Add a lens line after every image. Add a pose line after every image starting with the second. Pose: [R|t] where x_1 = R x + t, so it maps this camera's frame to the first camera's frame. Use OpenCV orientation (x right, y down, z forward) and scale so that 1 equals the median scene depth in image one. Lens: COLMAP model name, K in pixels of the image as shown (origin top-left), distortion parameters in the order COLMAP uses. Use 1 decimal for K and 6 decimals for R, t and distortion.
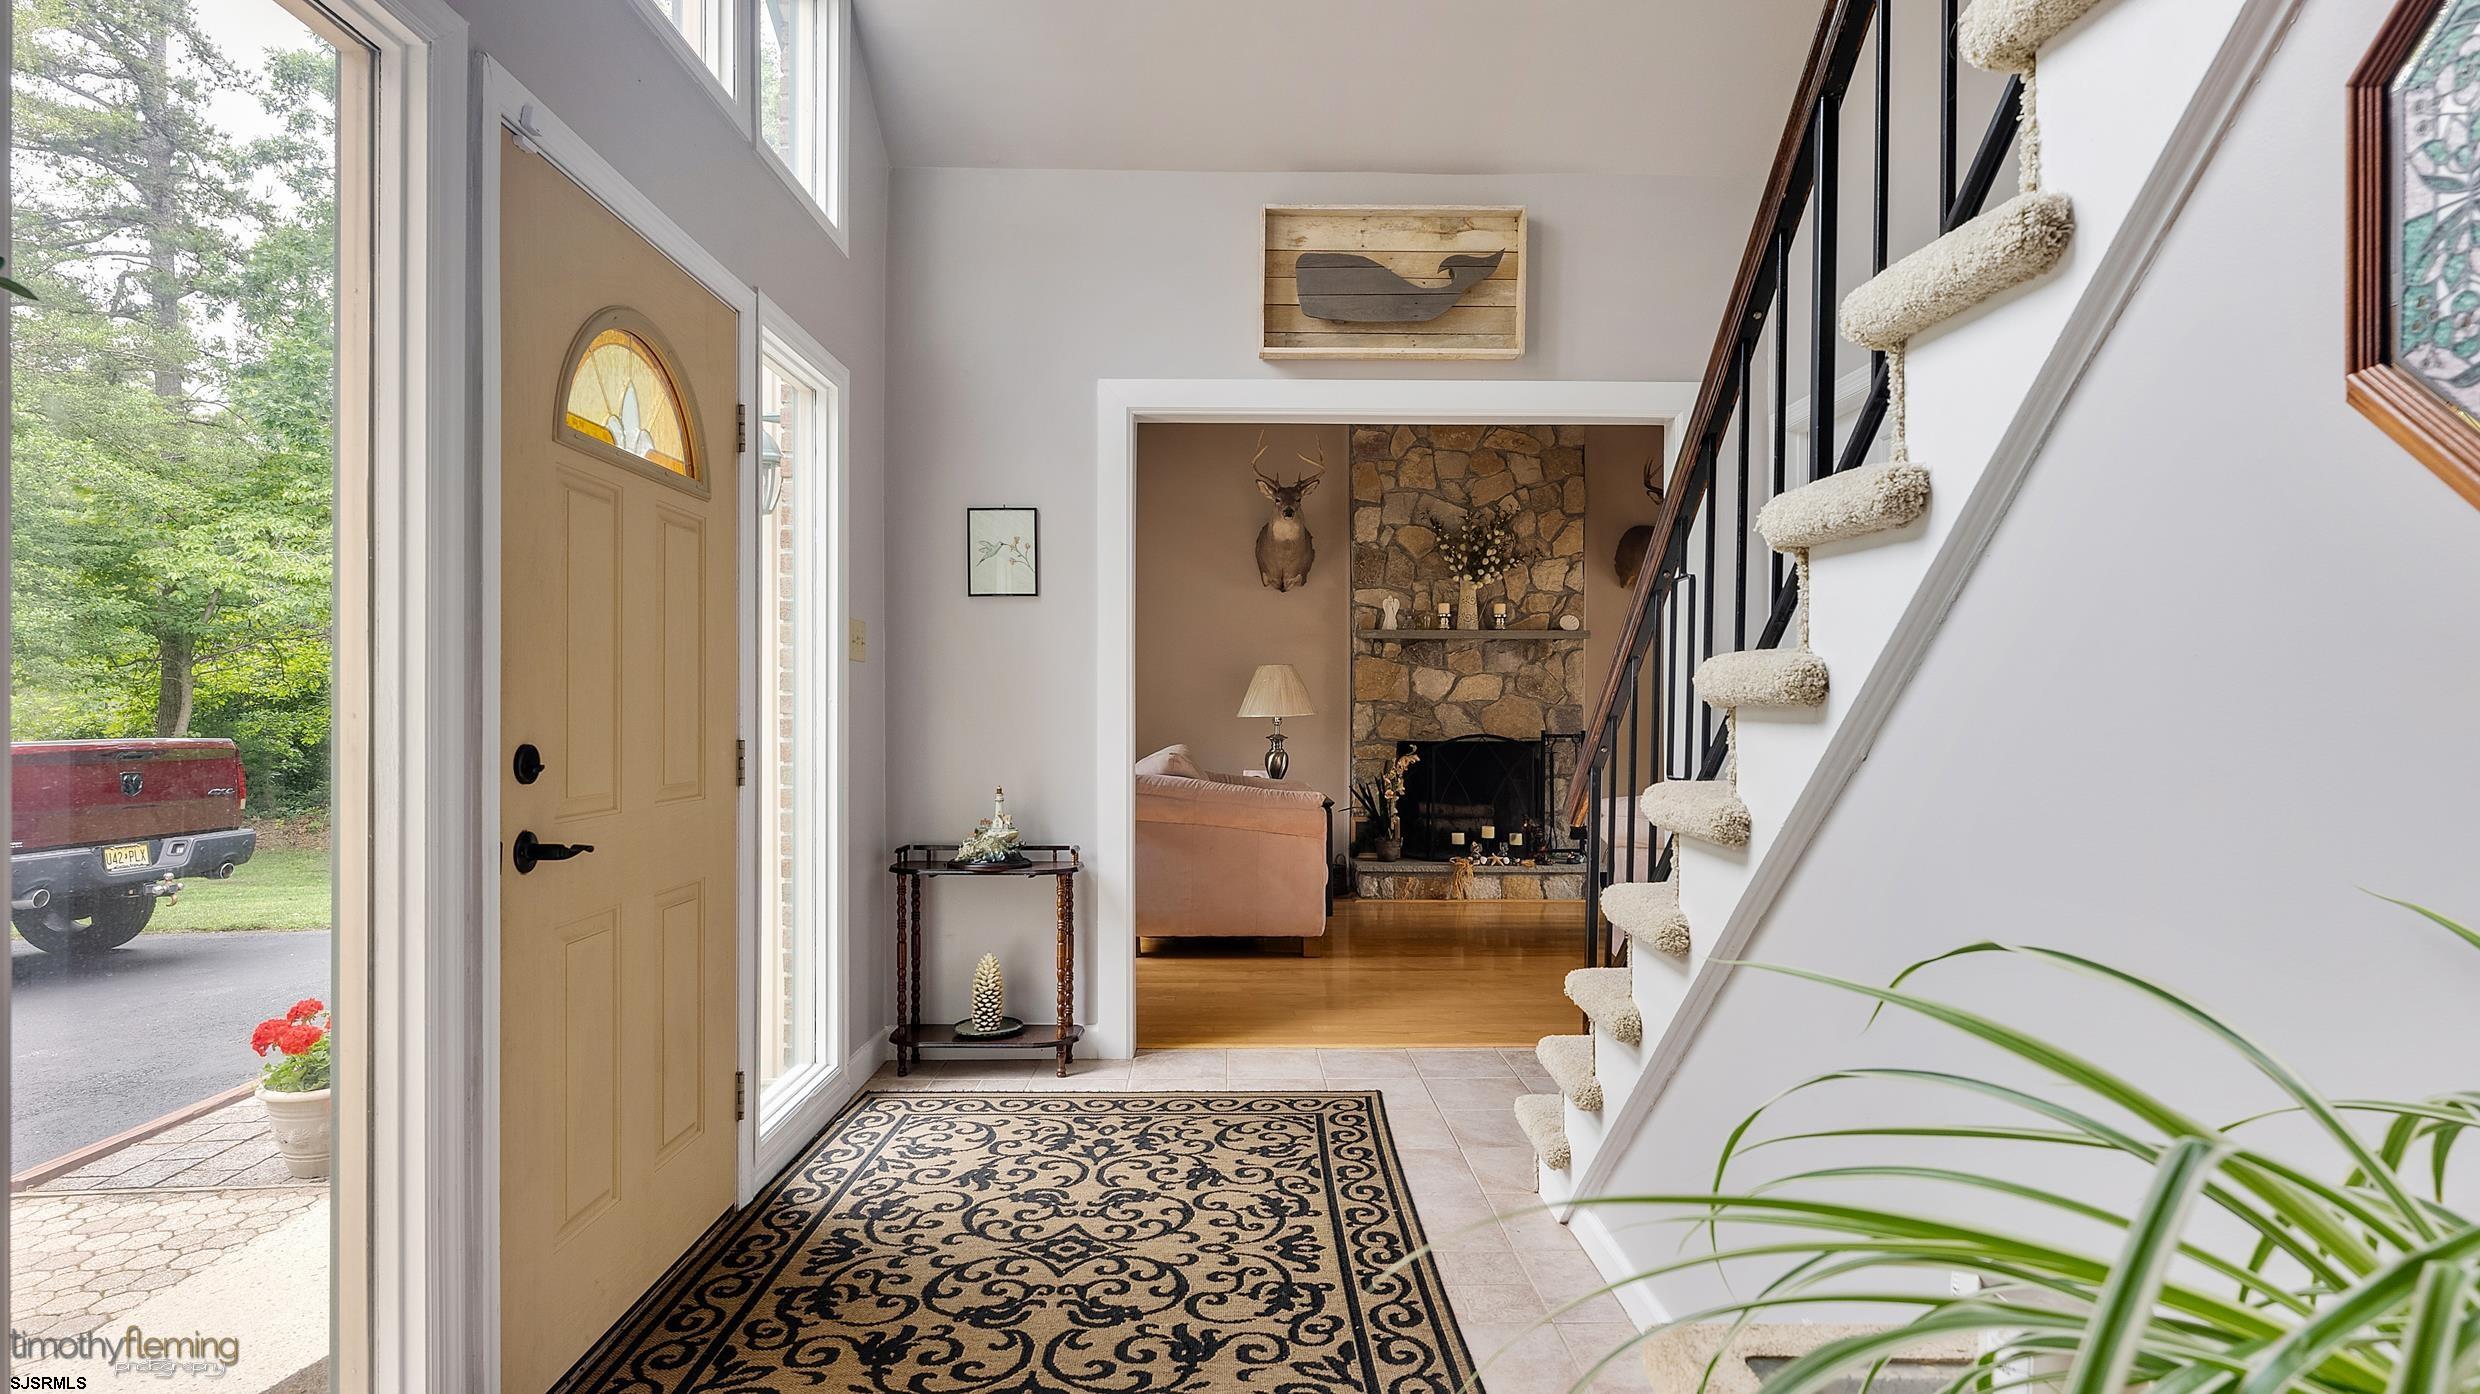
lens RADIAL K [[1239.5, 0, 1244.0], [0, 1239.5, 707.0], [0, 0, 1]] dist [0.006569, 0.000307]
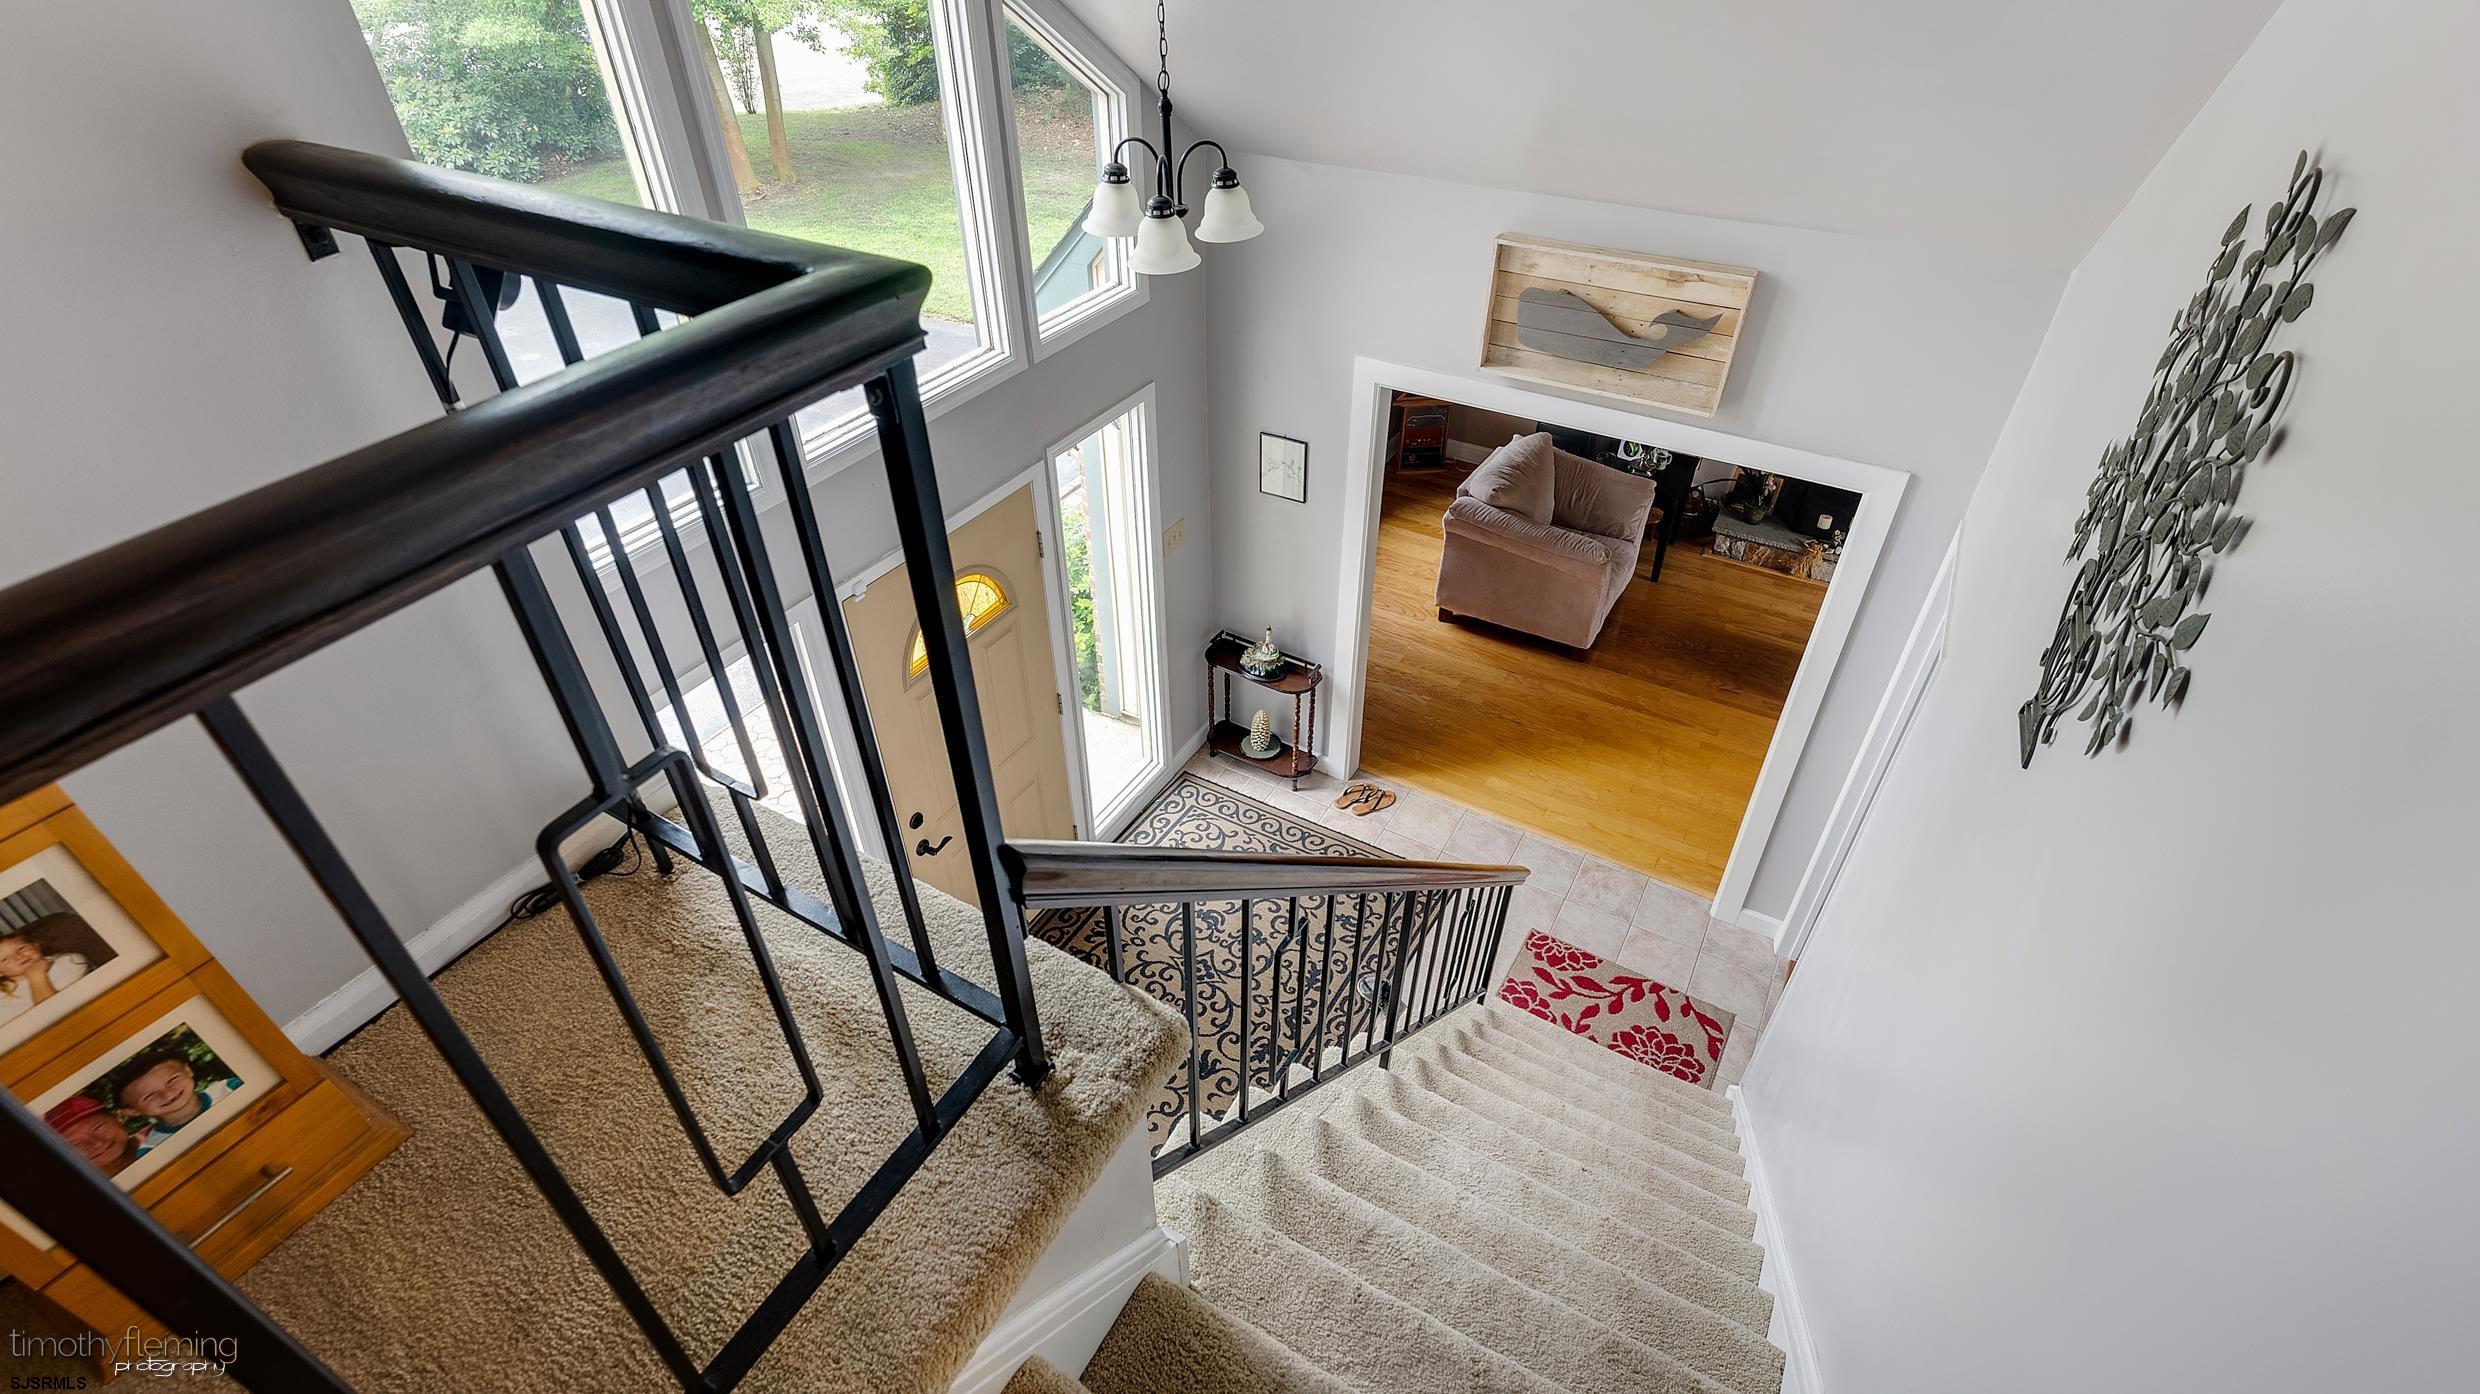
lens RADIAL K [[1154.0, 0, 1228.6], [0, 1154.0, 711.9], [0, 0, 1]] dist [0.000107, 0.000073]
pose [[0.854512, 0.319604, -0.409466, 0.528078], [0.007212, 0.780920, 0.624589, -1.050562], [0.519381, -0.536672, 0.665001, -0.004962]]
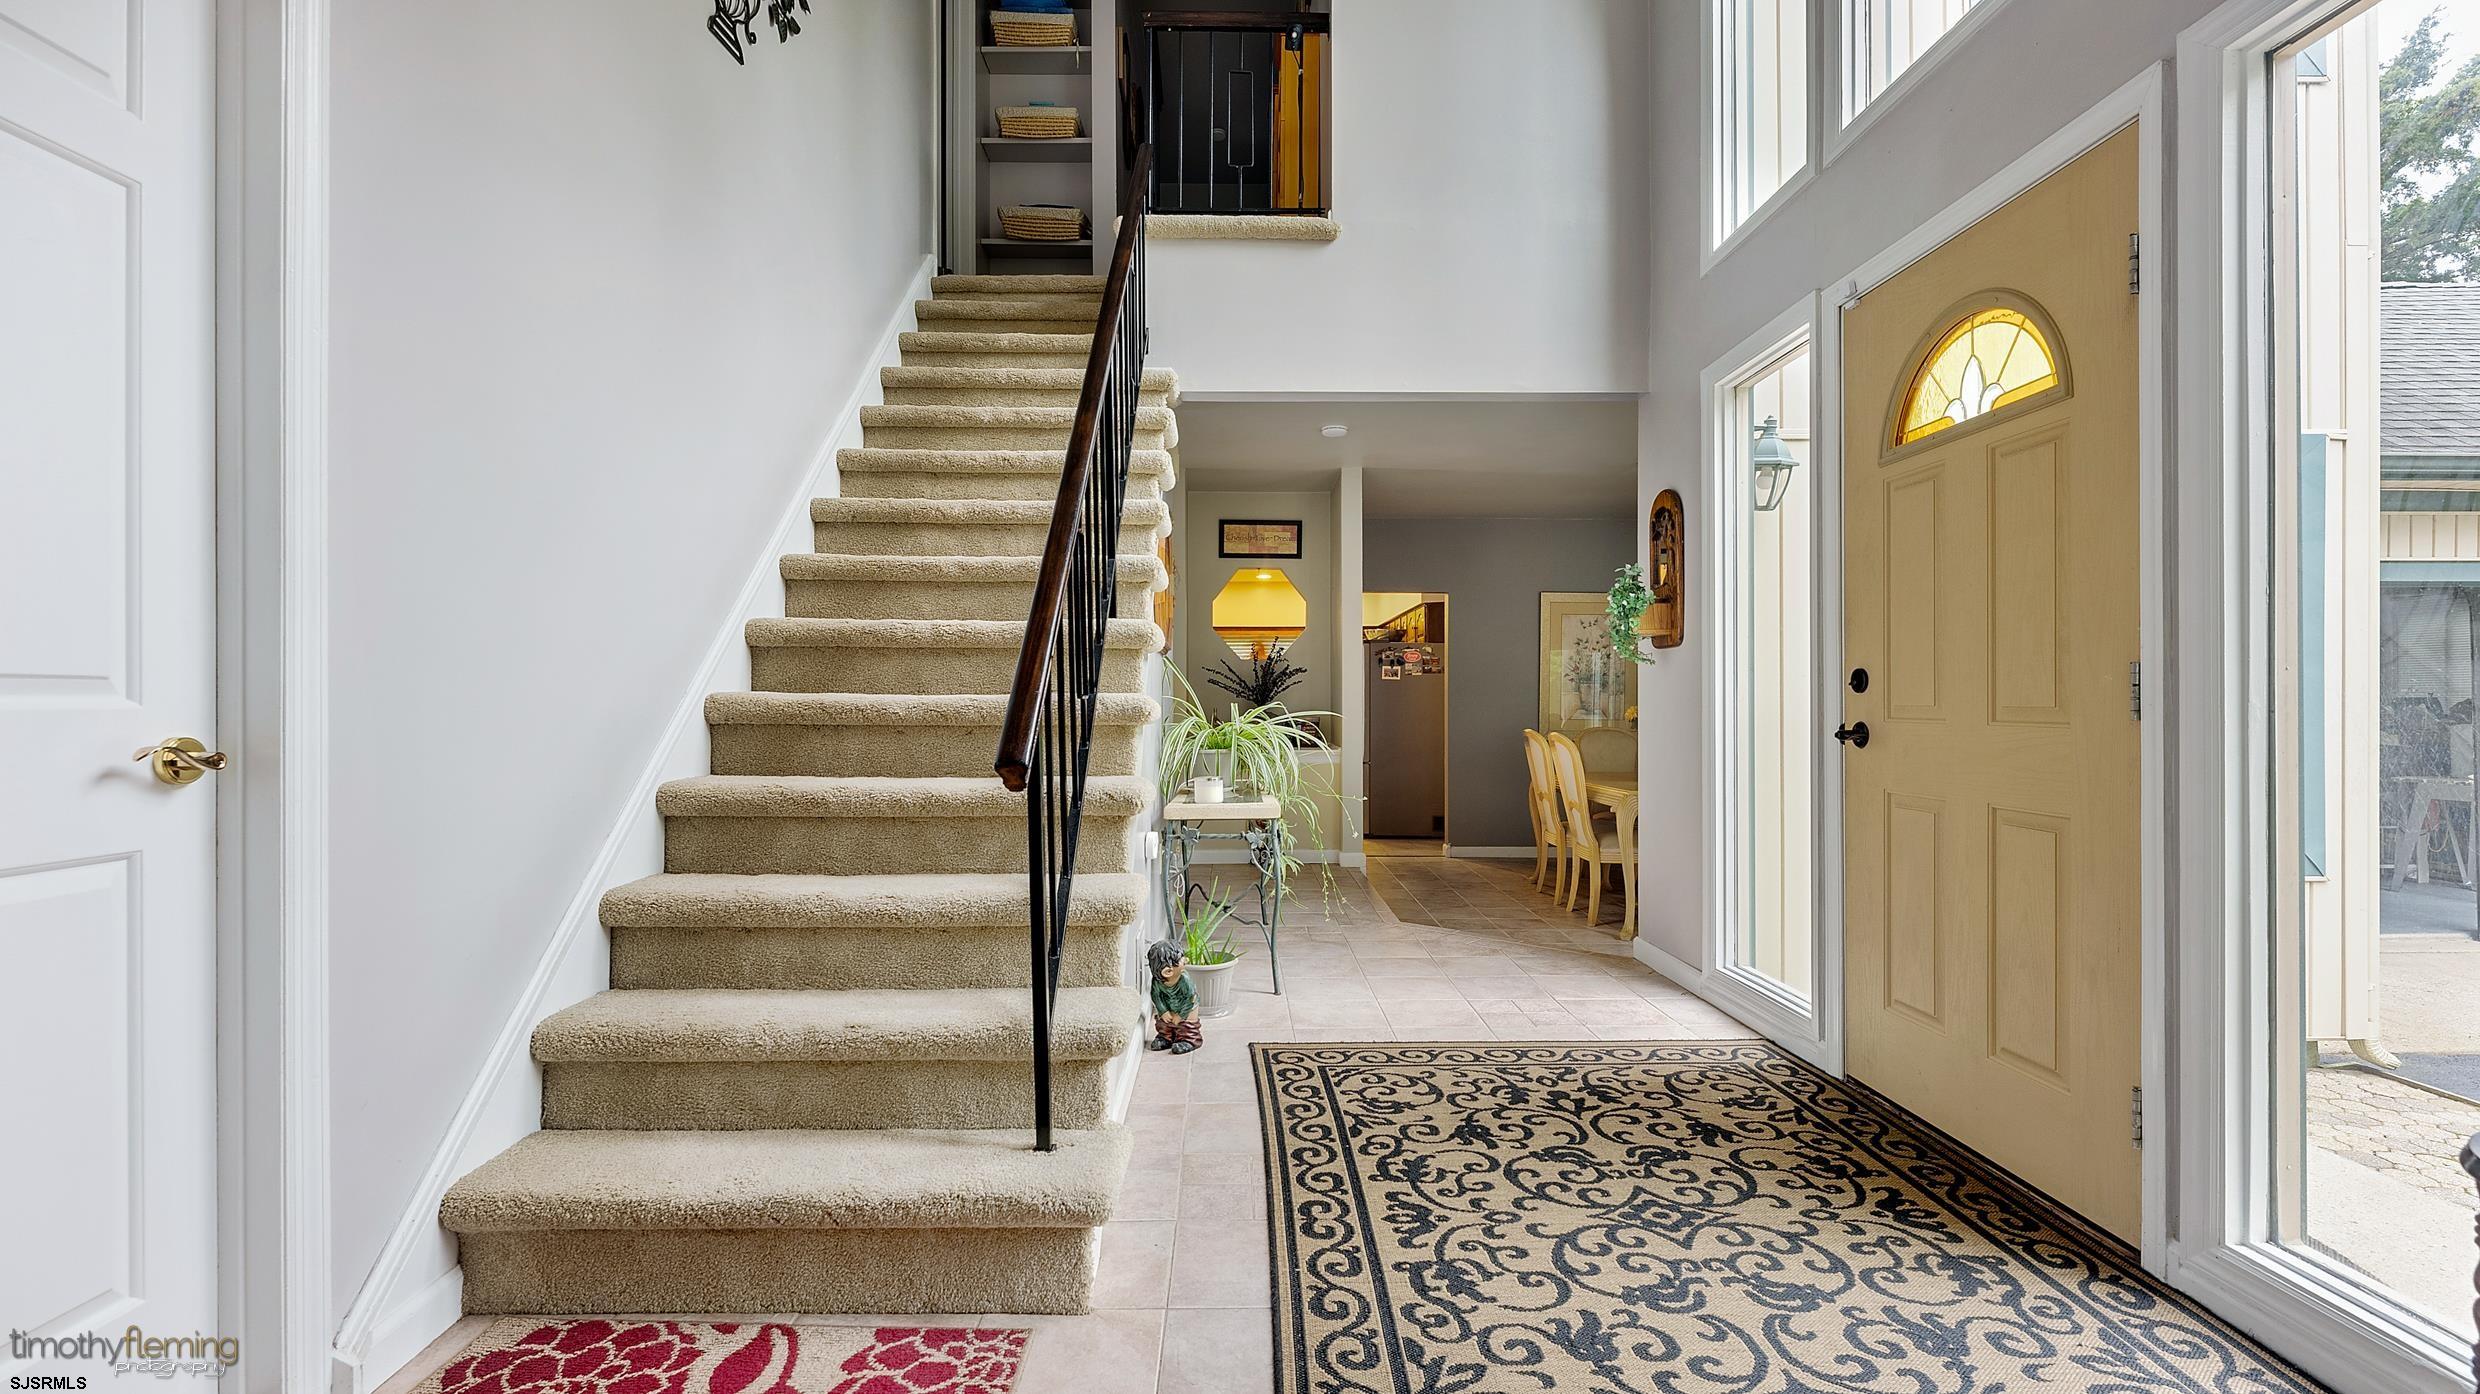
lens RADIAL K [[1077.6, 0, 1239.7], [0, 1077.6, 697.1], [0, 0, 1]] dist [0.000978, -0.000253]
pose [[-0.999954, -0.000305, 0.009608, 0.159622], [-0.000357, 0.999985, -0.005400, 0.054638], [-0.009606, -0.005403, -0.999939, 1.764419]]
